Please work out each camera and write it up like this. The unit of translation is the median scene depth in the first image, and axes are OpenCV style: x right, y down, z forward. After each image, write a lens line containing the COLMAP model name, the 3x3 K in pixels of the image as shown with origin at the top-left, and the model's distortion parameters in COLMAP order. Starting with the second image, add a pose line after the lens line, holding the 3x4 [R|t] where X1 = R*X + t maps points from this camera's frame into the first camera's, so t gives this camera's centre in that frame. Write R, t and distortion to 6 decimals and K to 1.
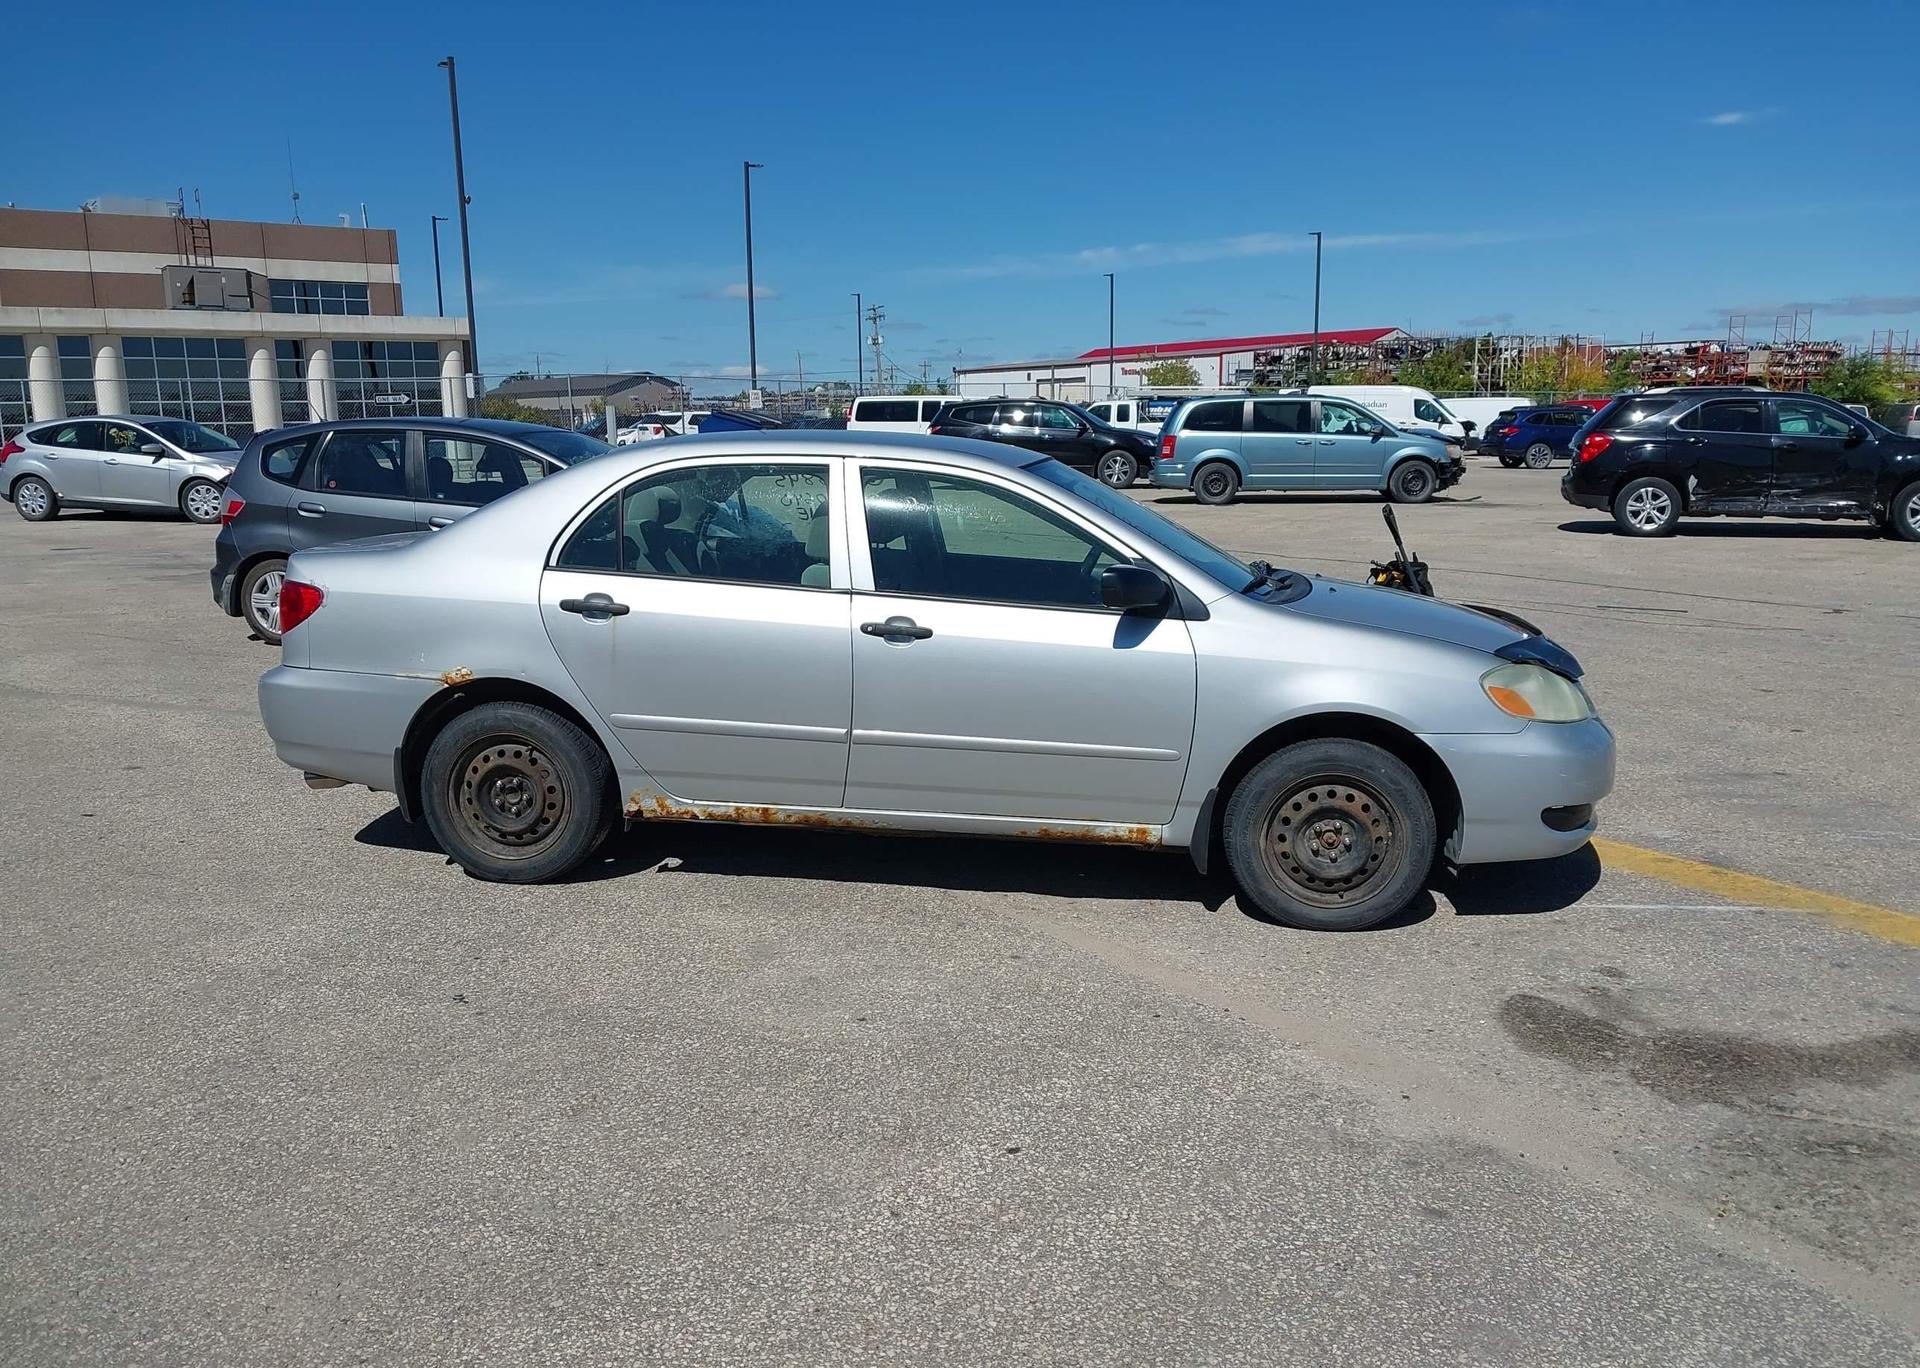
lens RADIAL K [[1525.9, 0, 925.6], [0, 1525.9, 696.4], [0, 0, 1]] dist [0.012462, -0.014420]
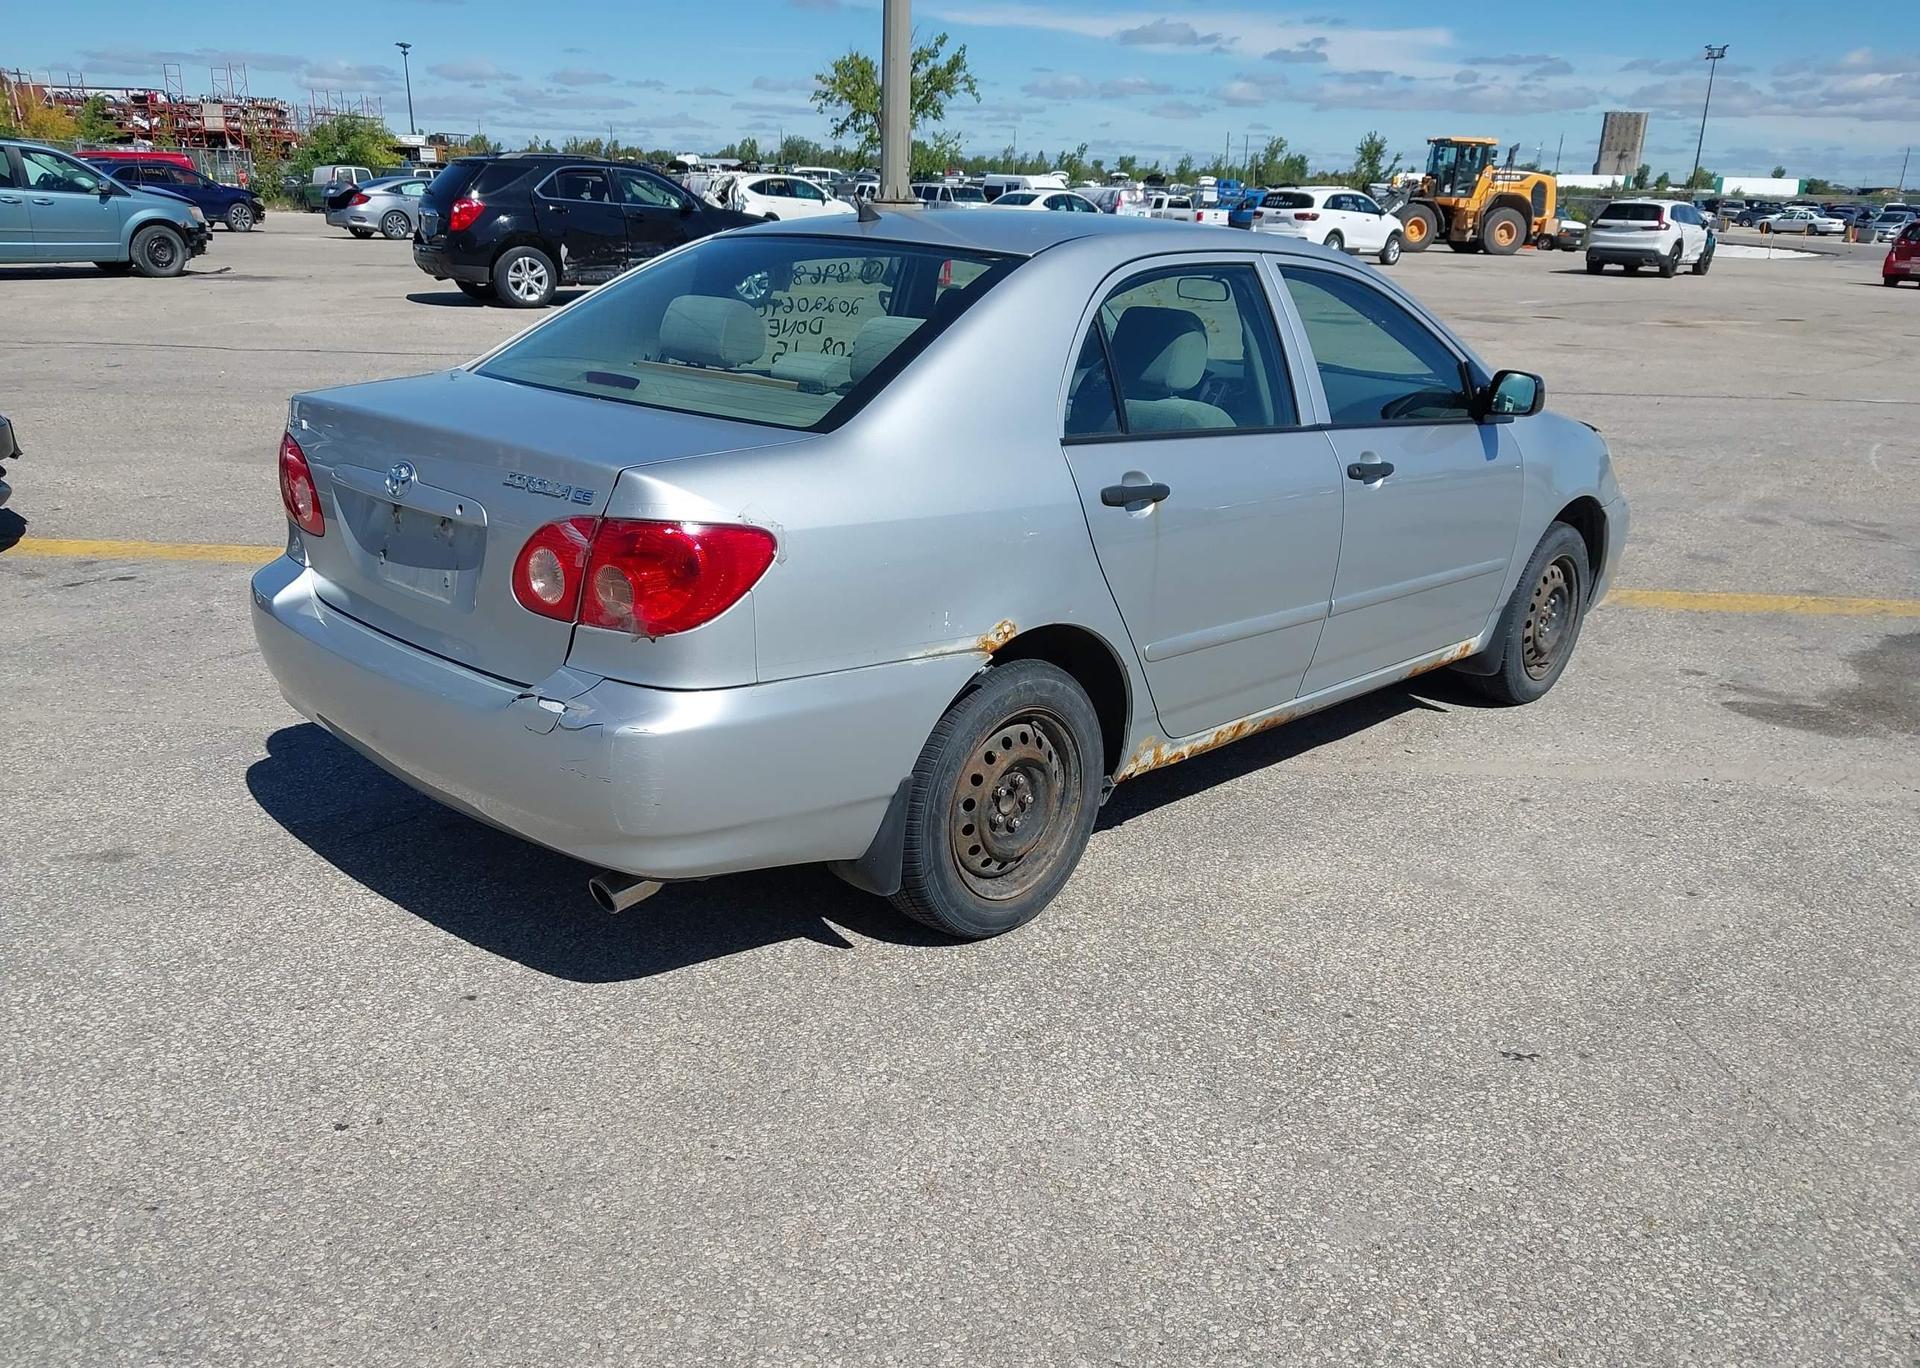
lens RADIAL K [[1525.9, 0, 944.0], [0, 1525.9, 730.9], [0, 0, 1]] dist [0.012462, -0.014420]
pose [[0.579879, -0.251804, 0.774813, -0.154094], [0.117271, 0.966932, 0.226473, -0.022507], [-0.806218, -0.040464, 0.590233, 0.127827]]
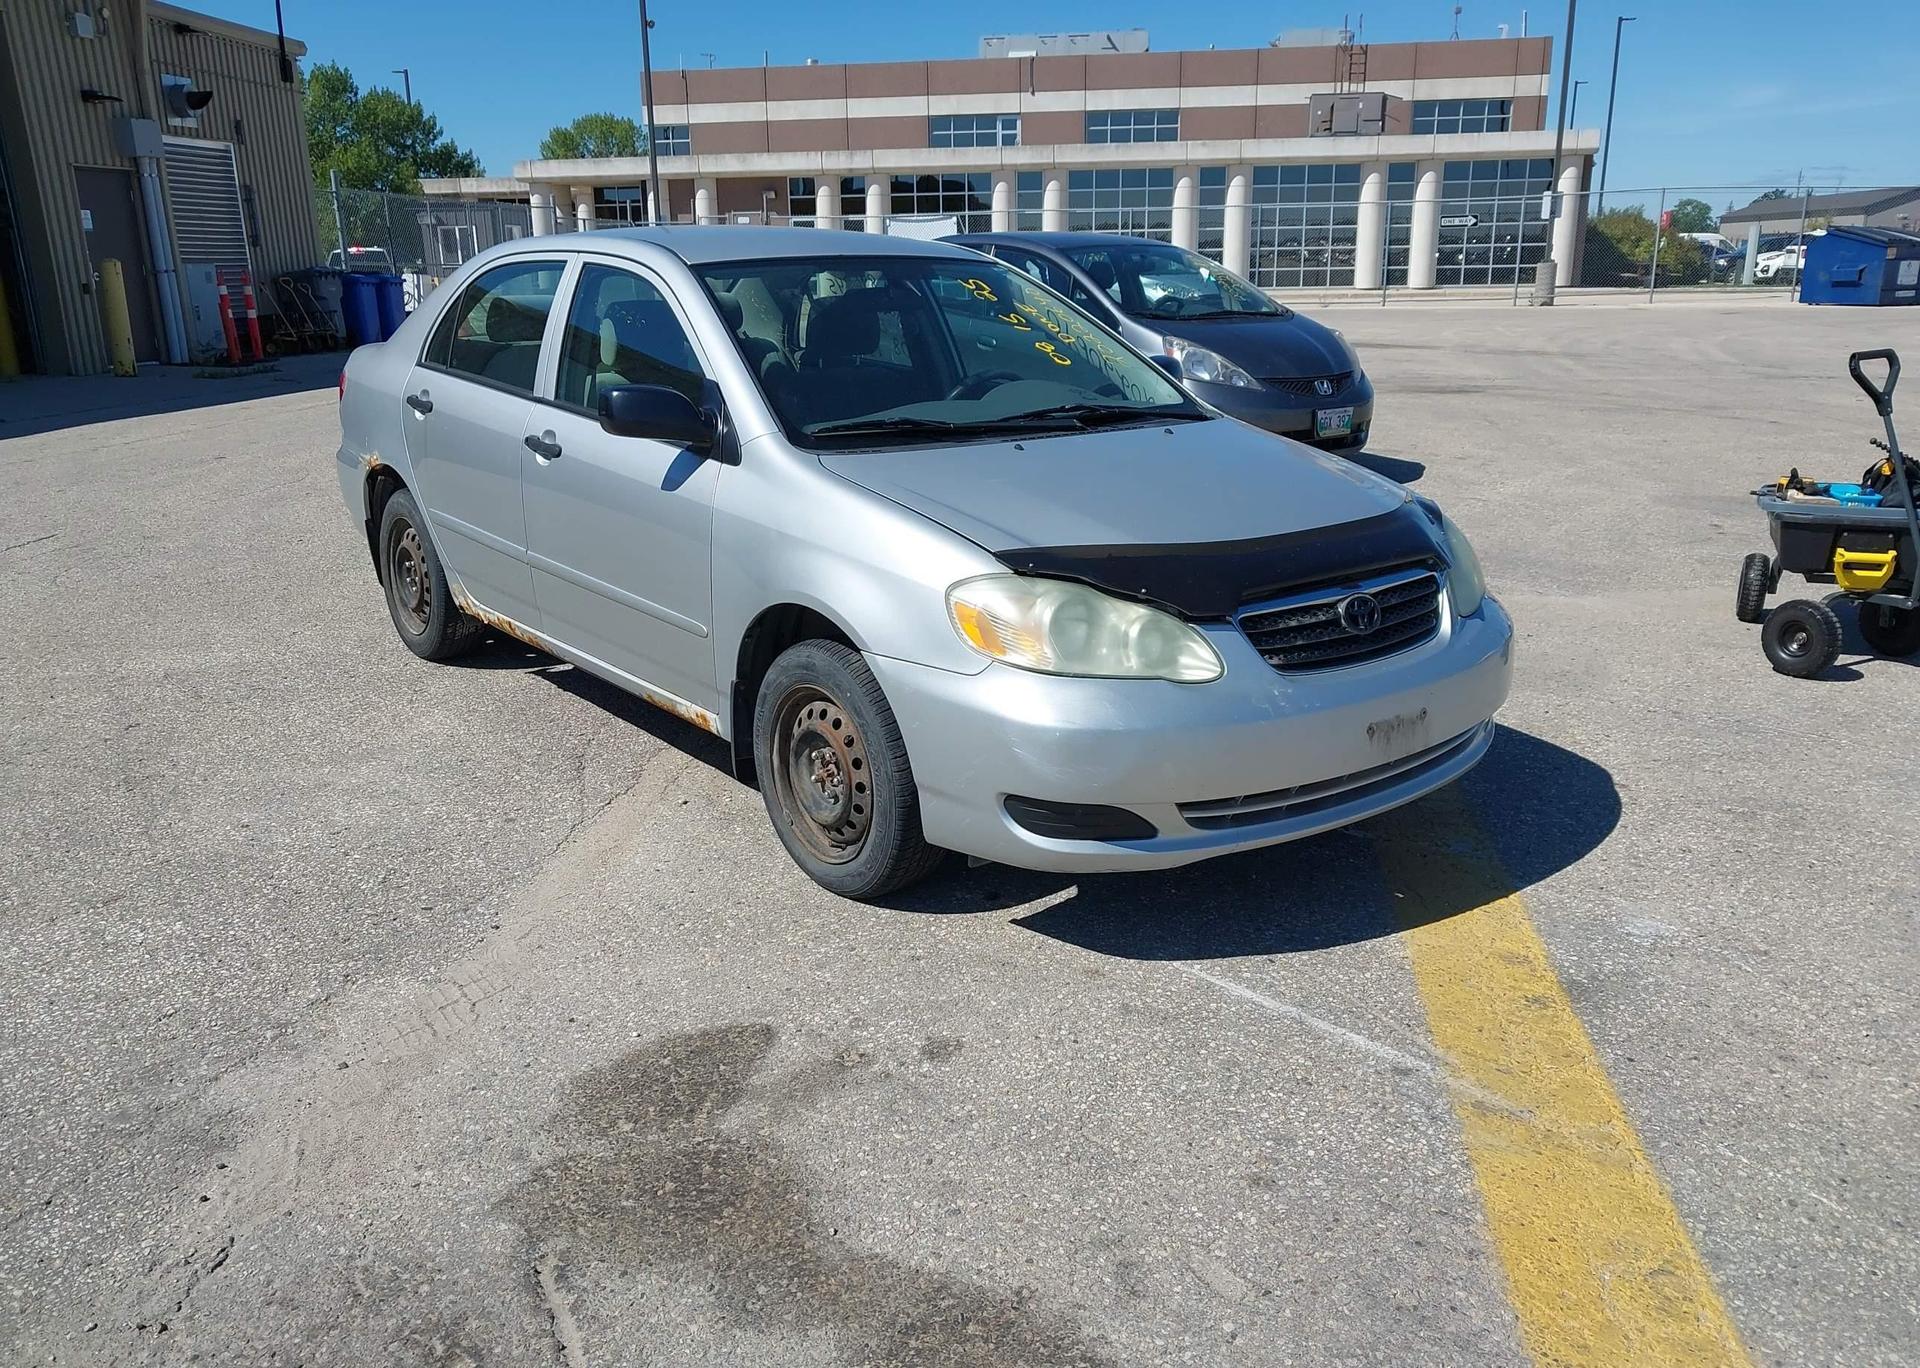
lens RADIAL K [[1525.9, 0, 963.4], [0, 1525.9, 692.0], [0, 0, 1]] dist [0.012462, -0.014420]
pose [[0.732690, 0.185016, -0.654931, 0.145462], [-0.116340, 0.982223, 0.147321, -0.011545], [0.670544, -0.031746, 0.741190, 0.089637]]
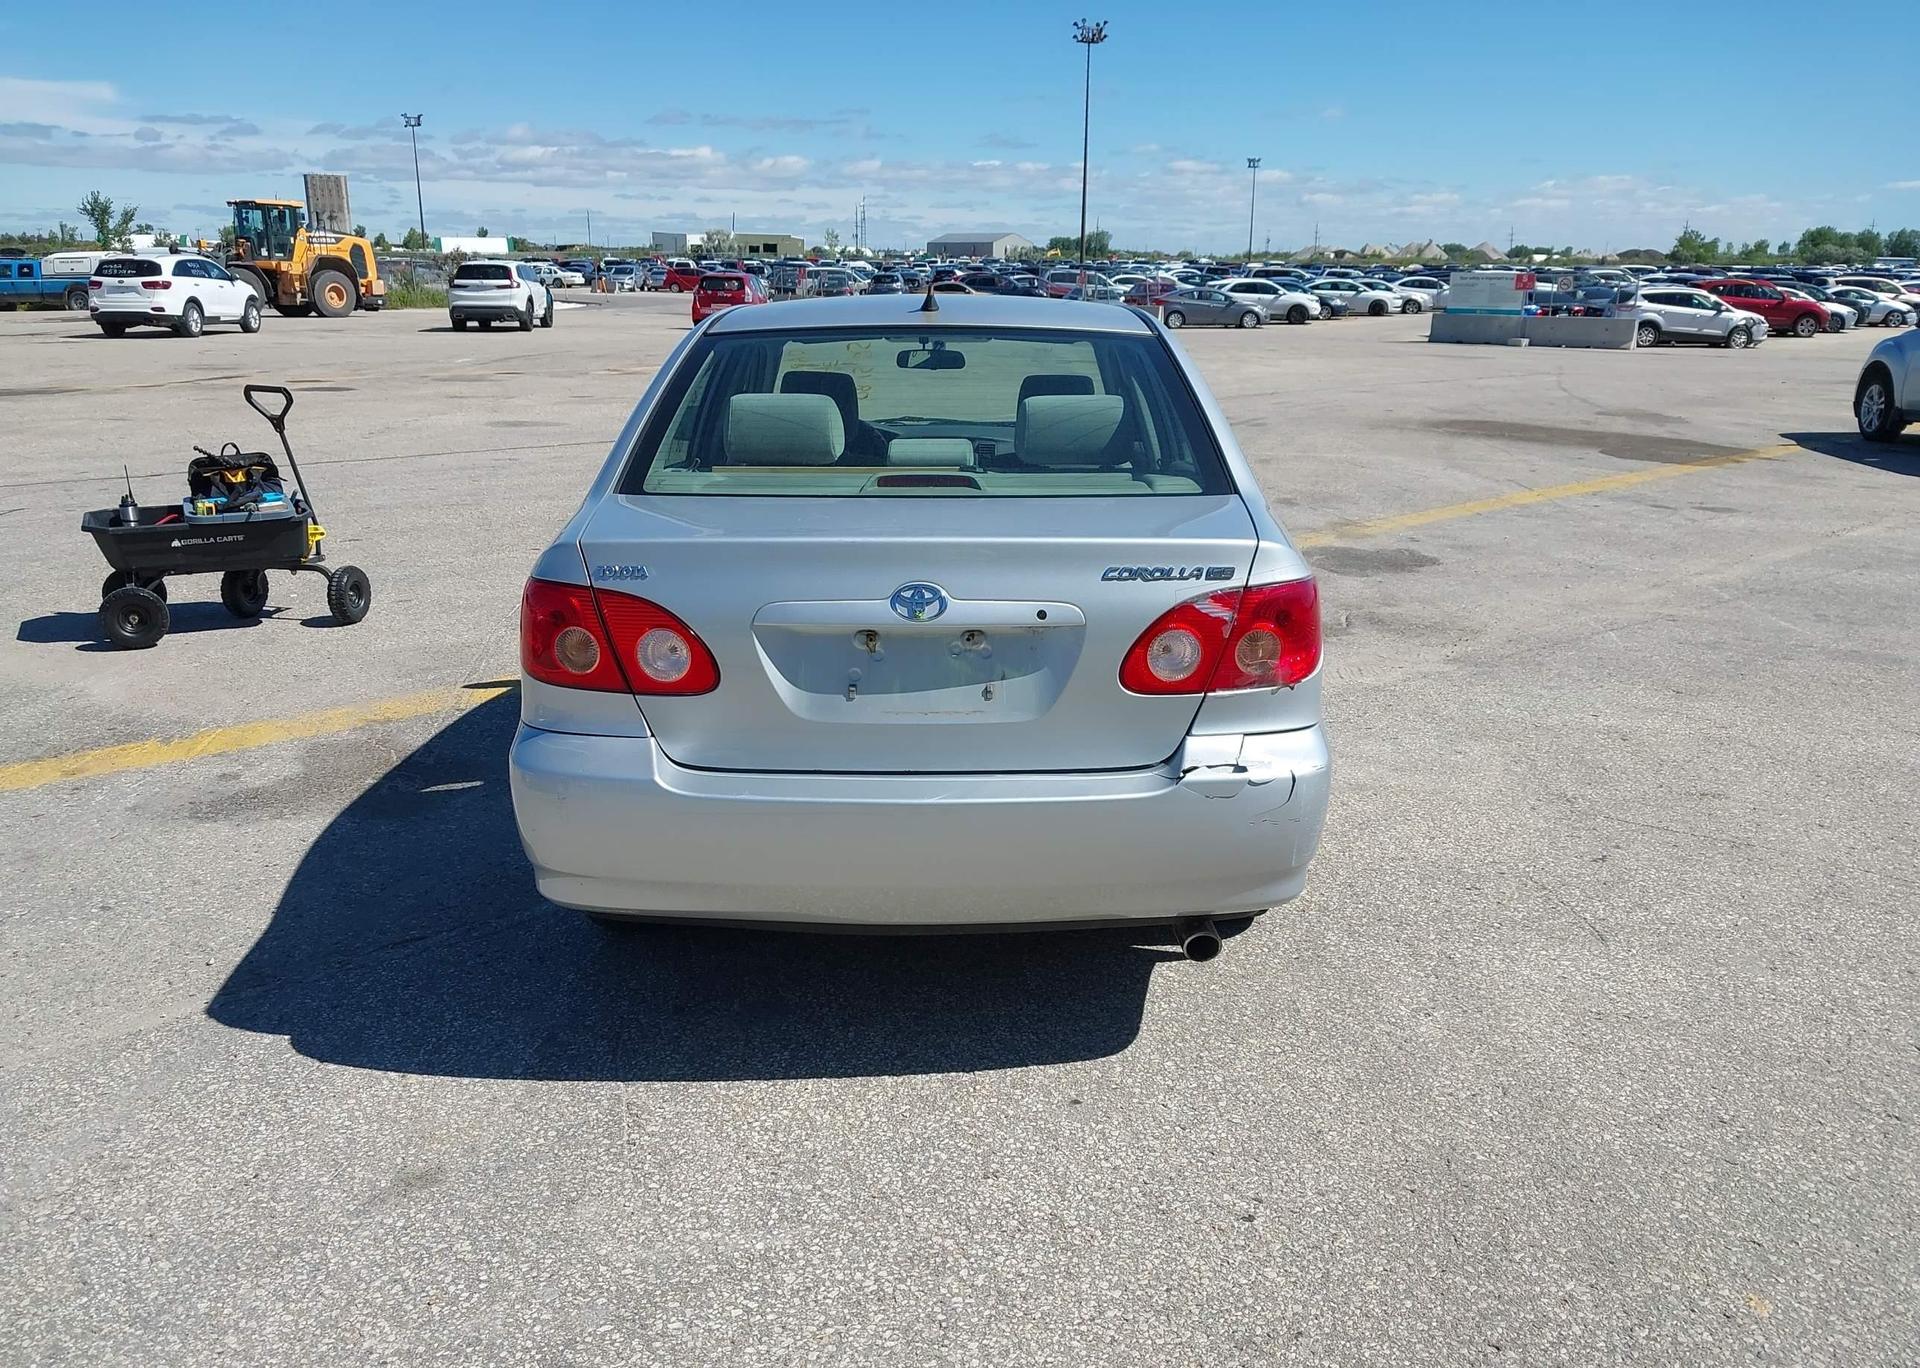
lens RADIAL K [[1525.9, 0, 990.8], [0, 1525.9, 711.1], [0, 0, 1]] dist [0.012462, -0.014420]
pose [[-0.172334, -0.267656, 0.947978, -0.189134], [0.172463, 0.939313, 0.296561, -0.043412], [-0.969824, 0.214598, -0.115715, 0.238761]]
